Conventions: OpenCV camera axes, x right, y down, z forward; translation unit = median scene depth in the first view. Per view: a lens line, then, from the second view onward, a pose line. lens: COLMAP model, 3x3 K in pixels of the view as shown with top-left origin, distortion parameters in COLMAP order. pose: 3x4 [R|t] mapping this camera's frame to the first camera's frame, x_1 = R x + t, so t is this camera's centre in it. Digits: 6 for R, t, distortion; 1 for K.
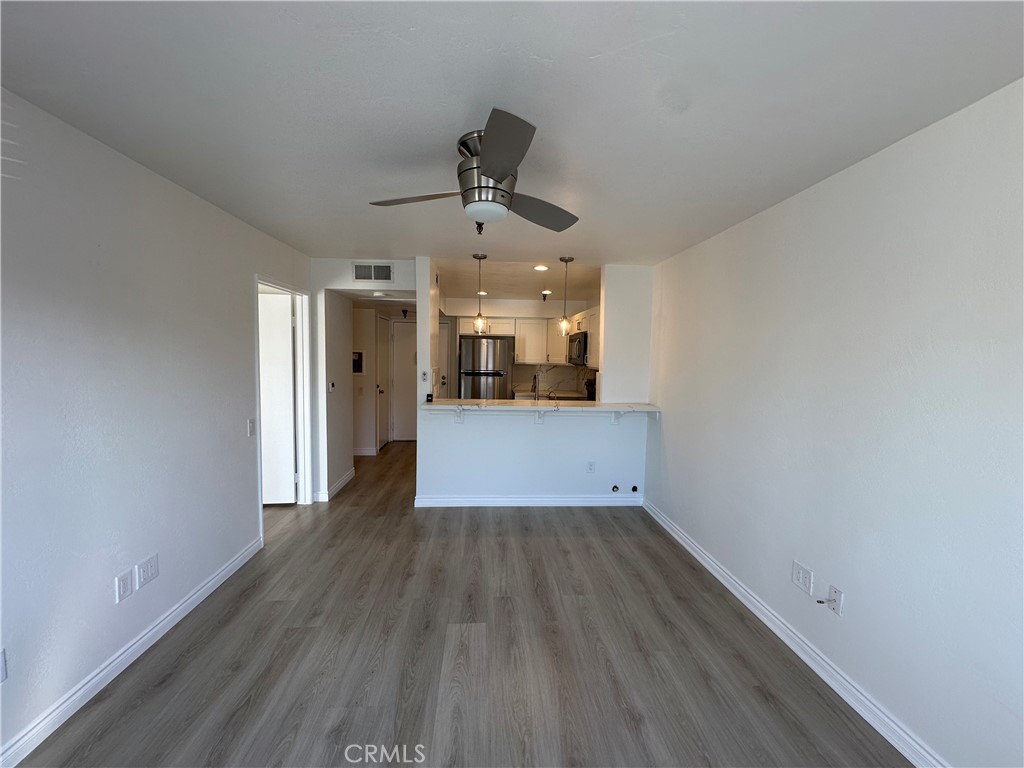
lens RADIAL K [[409.2, 0, 511.5], [0, 409.2, 382.9], [0, 0, 1]] dist [-0.006058, 0.001620]
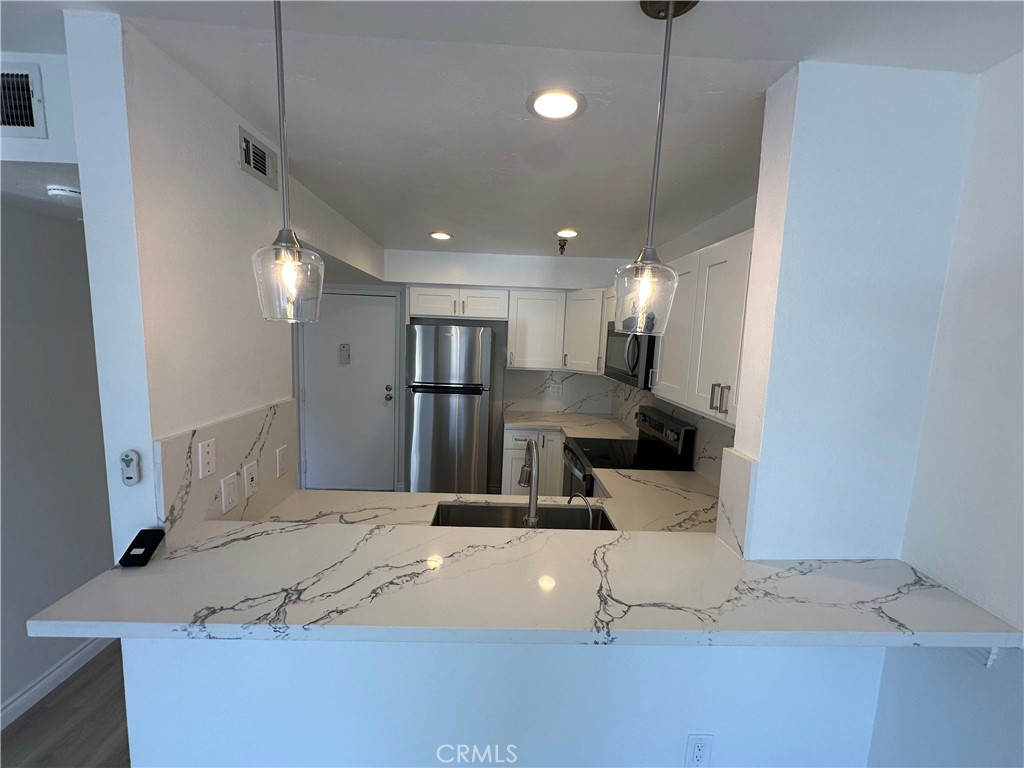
lens RADIAL K [[409.2, 0, 506.9], [0, 409.2, 385.2], [0, 0, 1]] dist [-0.006058, 0.001620]
pose [[0.998872, 0.023030, -0.041537, 0.054996], [-0.020862, 0.998435, 0.051878, -0.090593], [0.042667, -0.050953, 0.997789, 0.716904]]
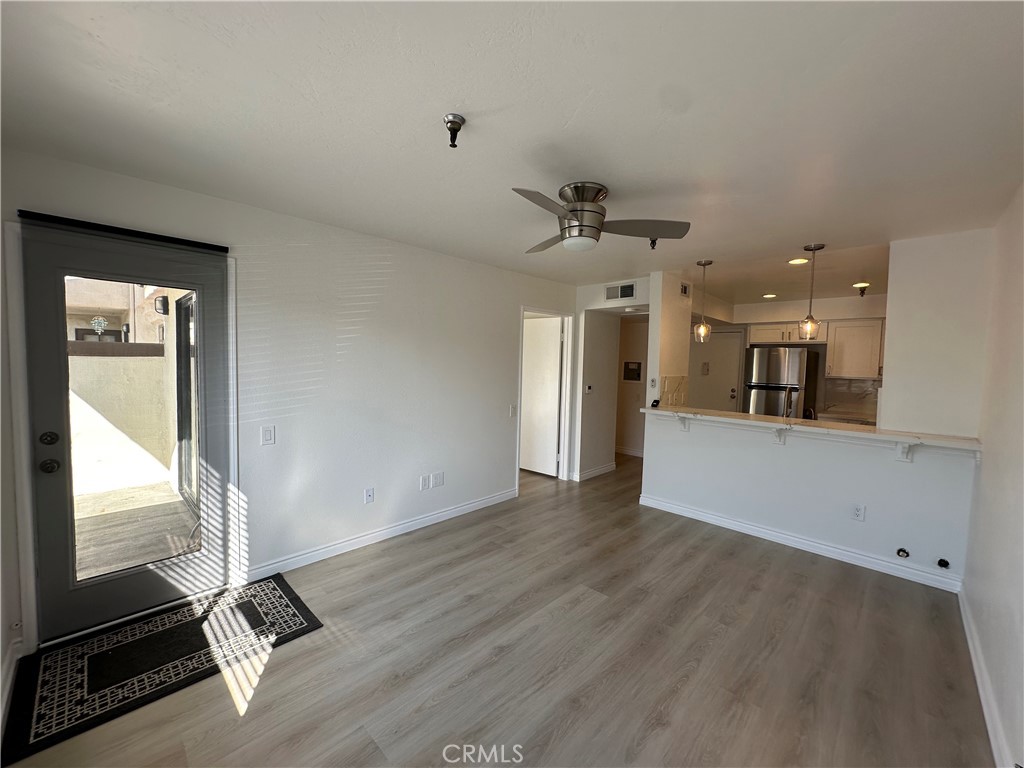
lens RADIAL K [[409.2, 0, 510.6], [0, 409.2, 383.6], [0, 0, 1]] dist [-0.006058, 0.001620]
pose [[0.664991, 0.040534, -0.745751, 0.328432], [-0.064629, 0.997904, -0.003391, 0.012741], [0.744050, 0.050453, 0.666216, 0.010795]]
